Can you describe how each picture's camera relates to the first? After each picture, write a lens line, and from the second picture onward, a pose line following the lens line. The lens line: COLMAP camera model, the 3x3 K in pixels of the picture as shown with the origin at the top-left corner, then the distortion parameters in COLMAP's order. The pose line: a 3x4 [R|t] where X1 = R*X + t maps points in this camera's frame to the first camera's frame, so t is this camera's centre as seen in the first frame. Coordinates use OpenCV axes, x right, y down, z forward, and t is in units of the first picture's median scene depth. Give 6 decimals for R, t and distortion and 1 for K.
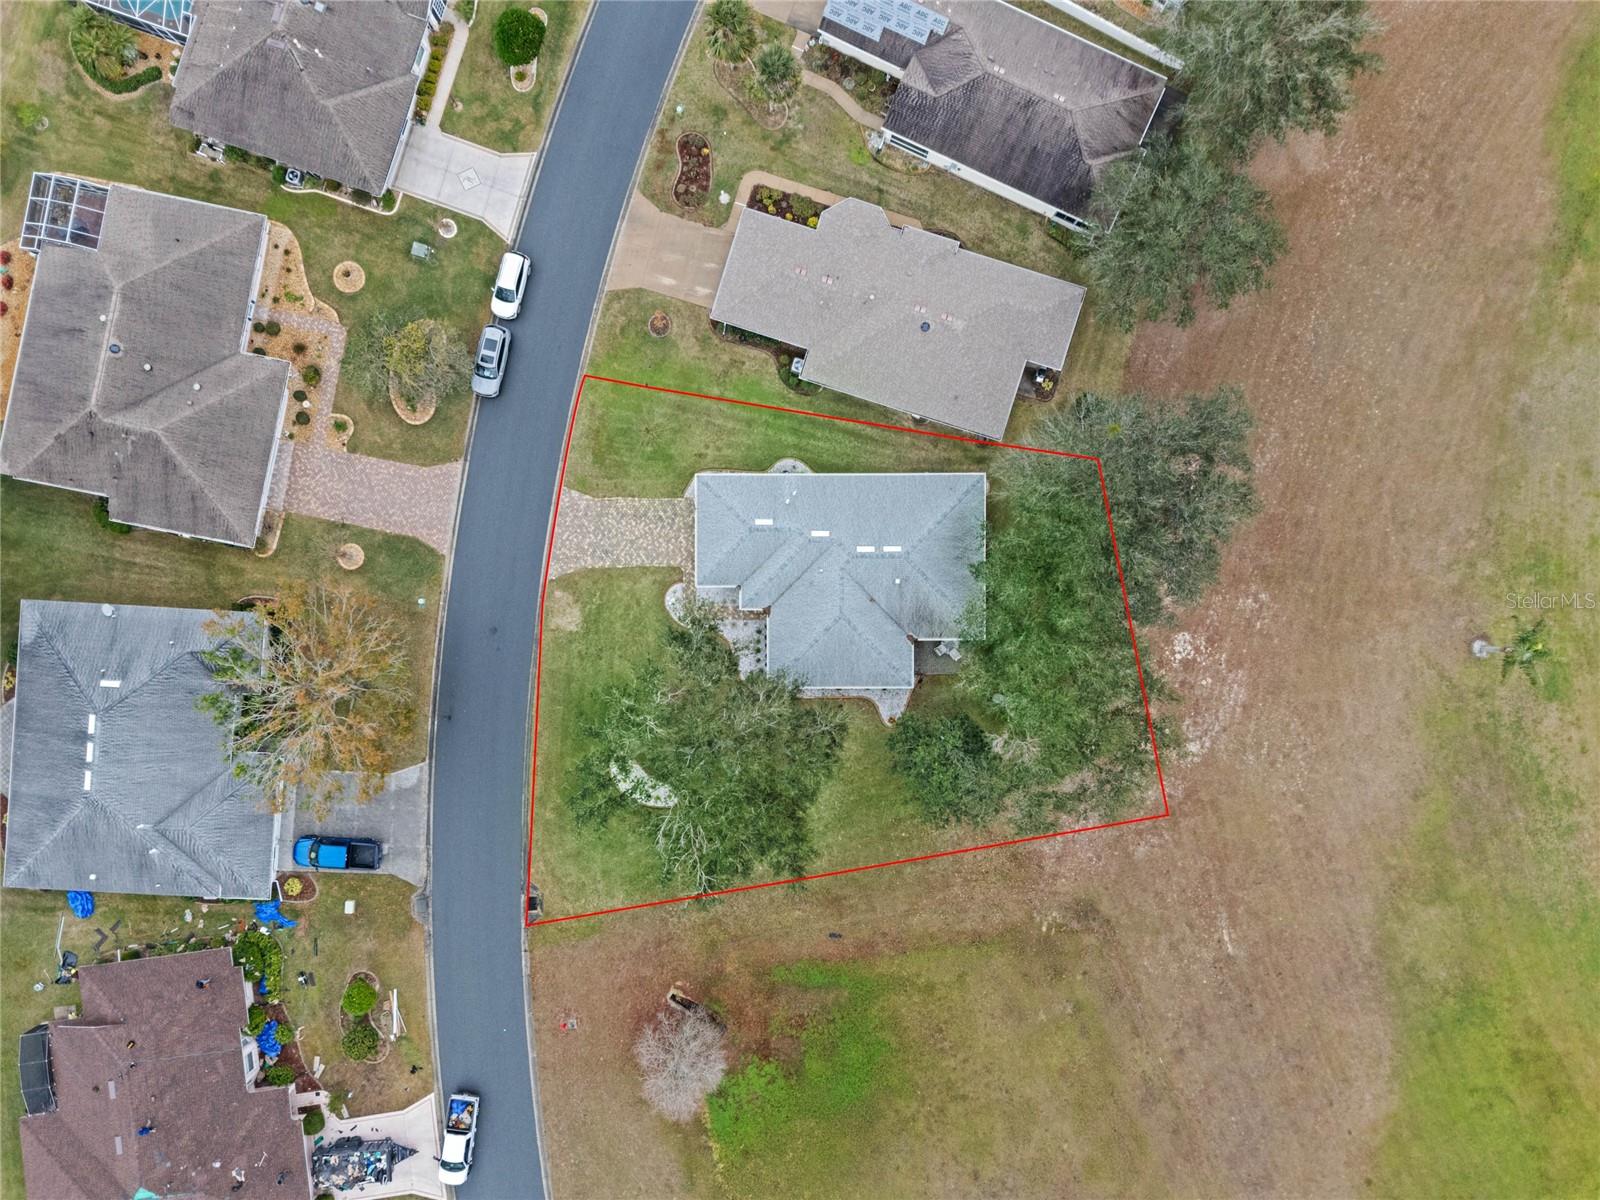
lens RADIAL K [[1173.3, 0, 800.0], [0, 1173.3, 600.0], [0, 0, 1]] dist [0.049401, -0.039315]
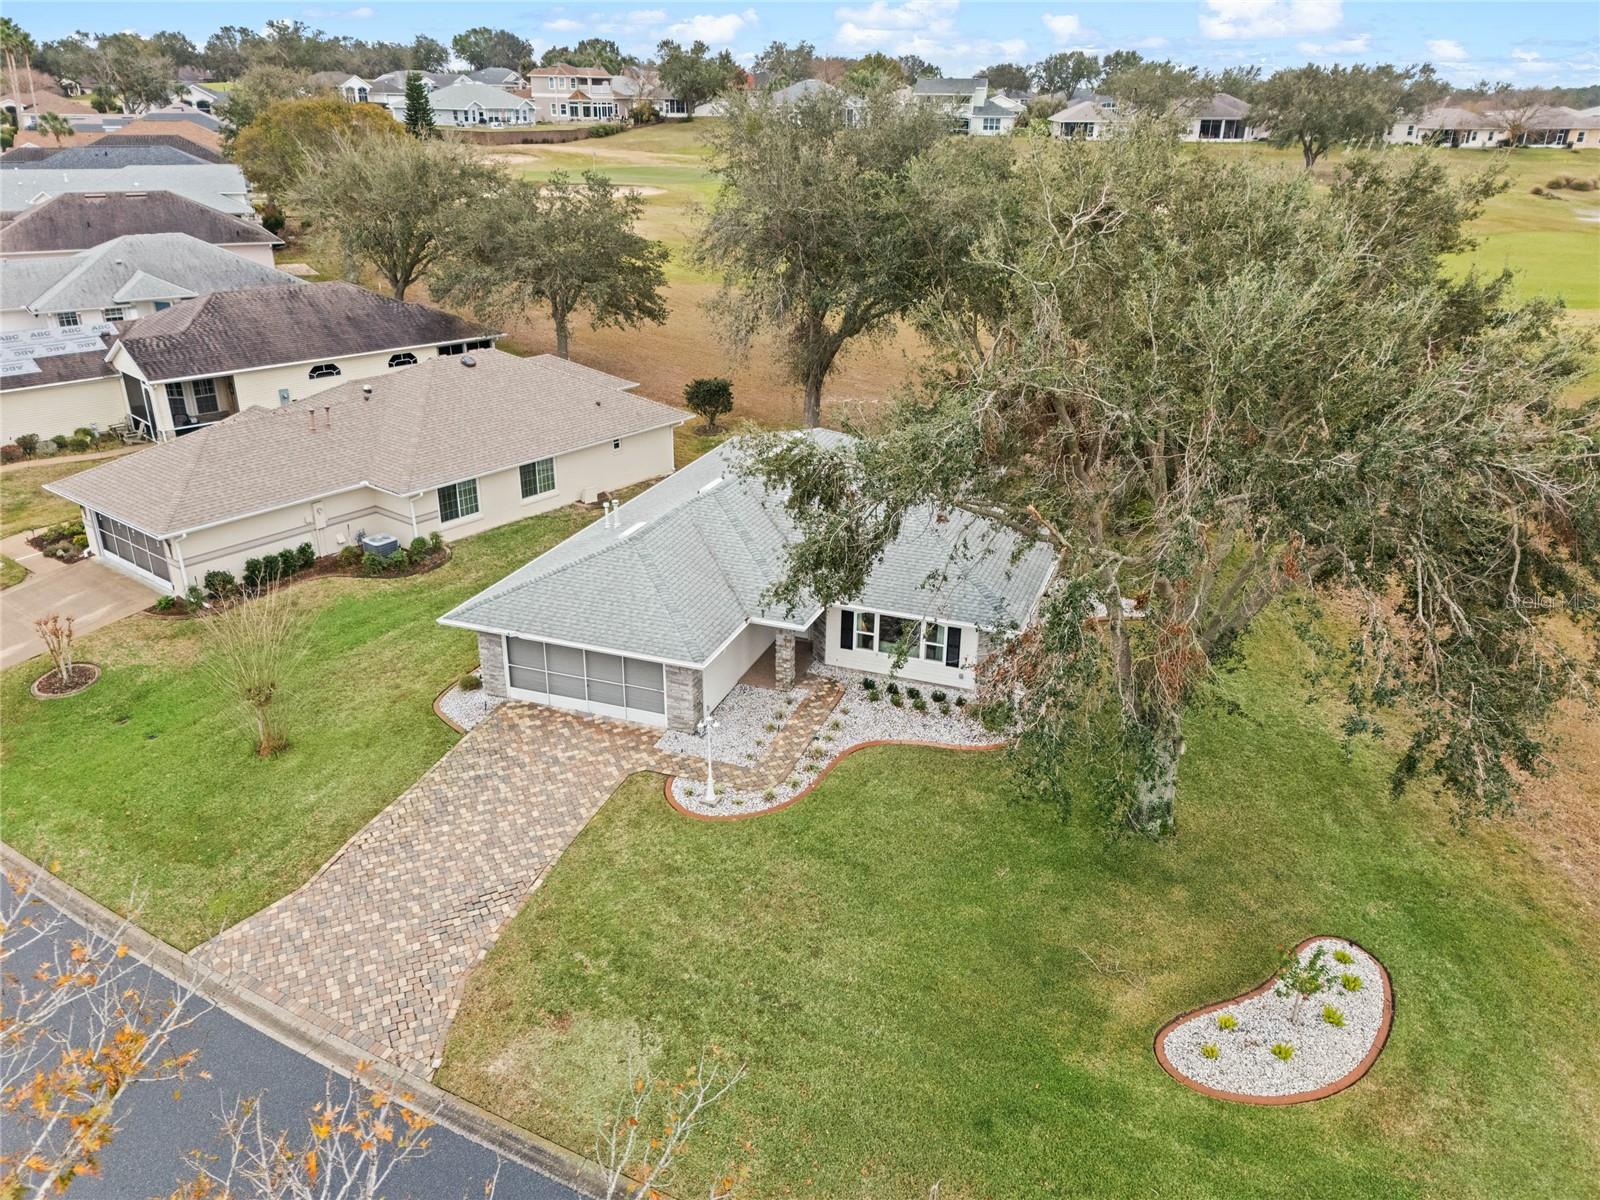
lens RADIAL K [[1173.3, 0, 800.0], [0, 1173.3, 600.0], [0, 0, 1]] dist [0.049401, -0.039315]
pose [[0.349004, -0.380700, 0.856308, -0.368365], [0.937103, 0.147500, -0.316357, 0.123482], [-0.005869, 0.912859, 0.408233, 0.806133]]
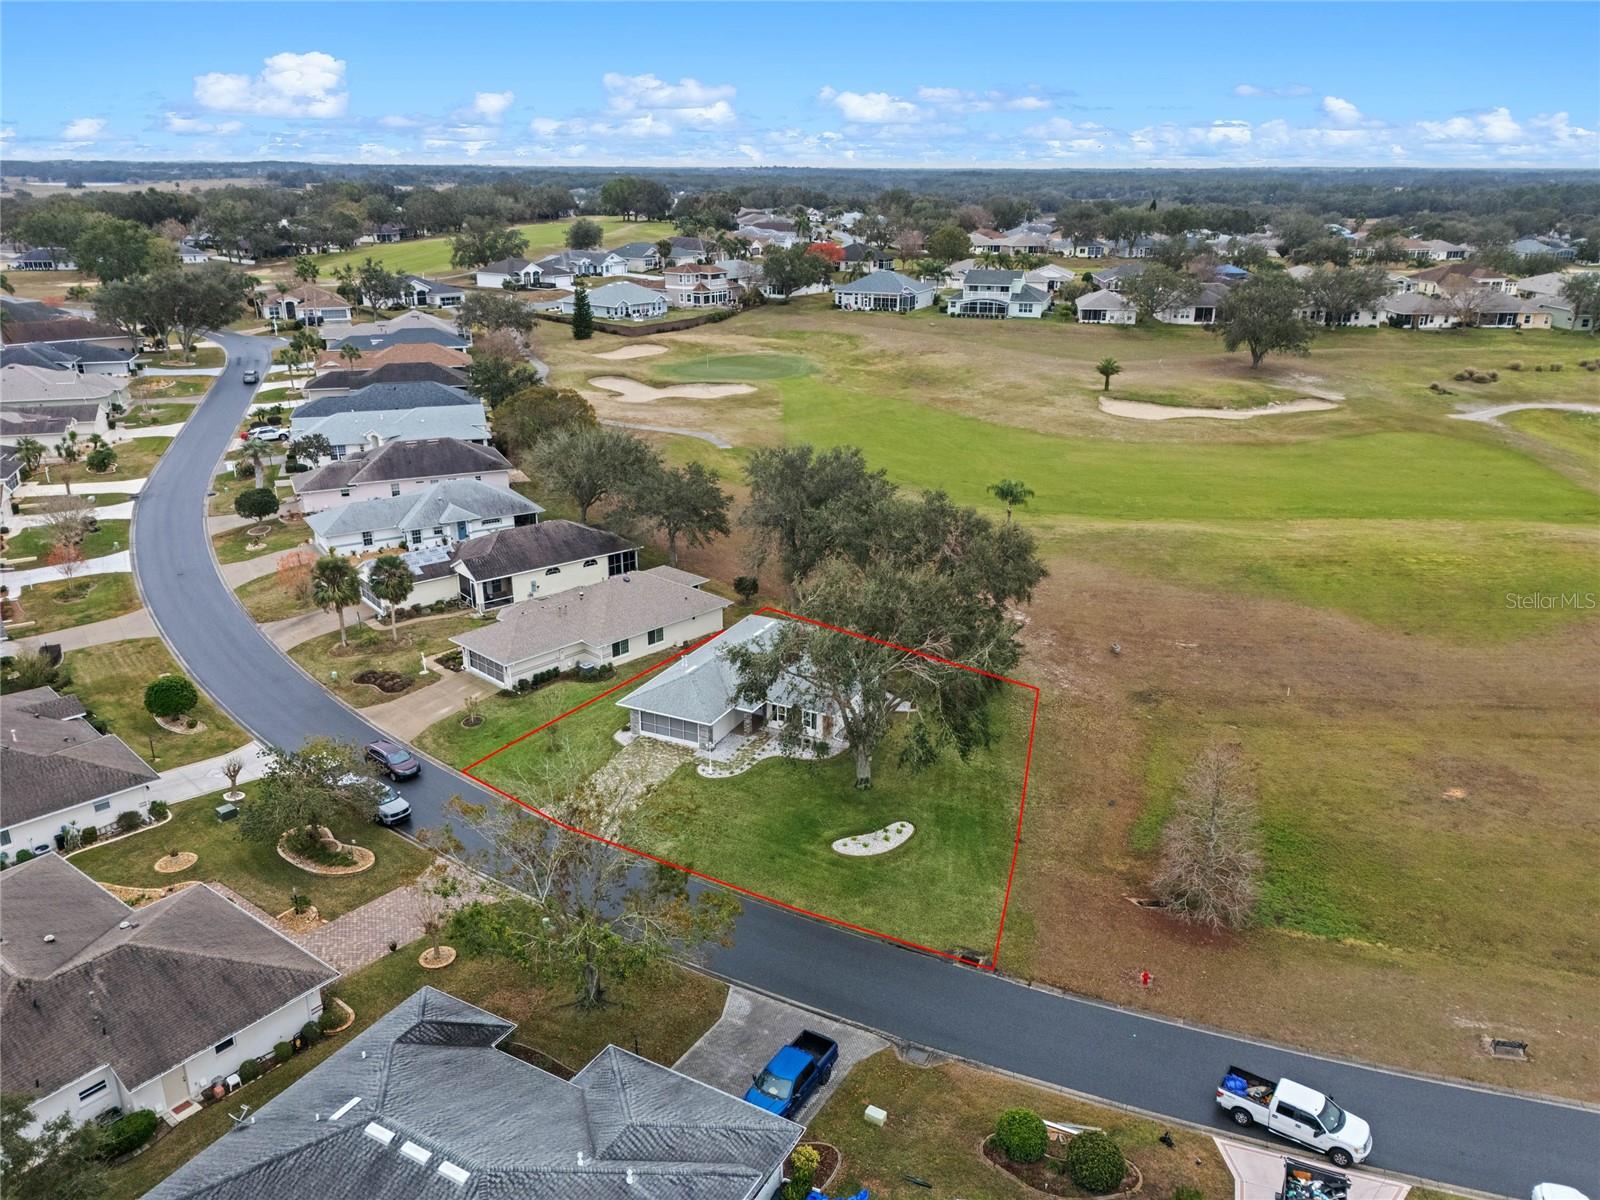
lens RADIAL K [[1204.2, 0, 800.0], [0, 1204.2, 600.0], [0, 0, 1]] dist [0.096670, -0.119086]
pose [[0.444387, -0.317929, 0.837521, -0.847194], [0.895828, 0.154022, -0.416856, 0.448833], [0.003534, 0.935521, 0.353255, 0.523997]]
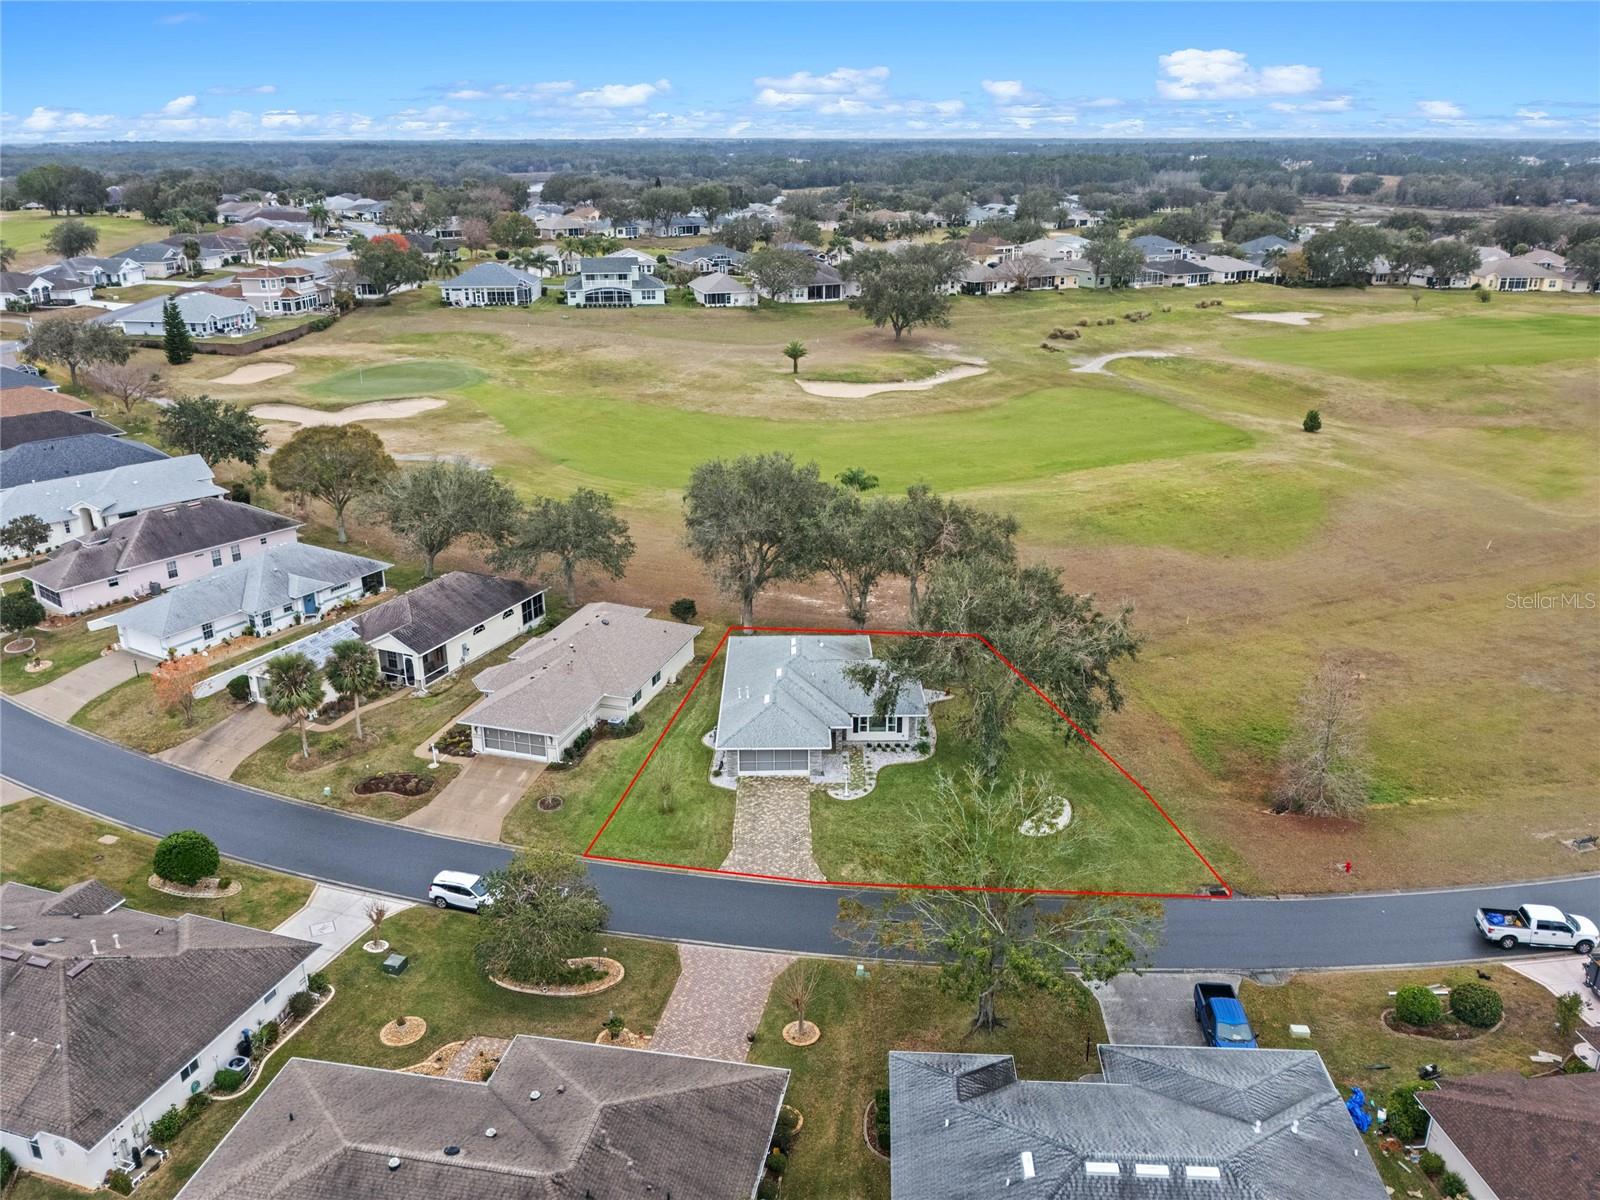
lens RADIAL K [[1263.0, 0, 800.0], [0, 1263.0, 600.0], [0, 0, 1]] dist [0.052039, -0.100777]
pose [[-0.004767, -0.362722, 0.931885, -0.990744], [0.999984, -0.004655, 0.003304, -0.038655], [0.003139, 0.931886, 0.362738, 0.487288]]
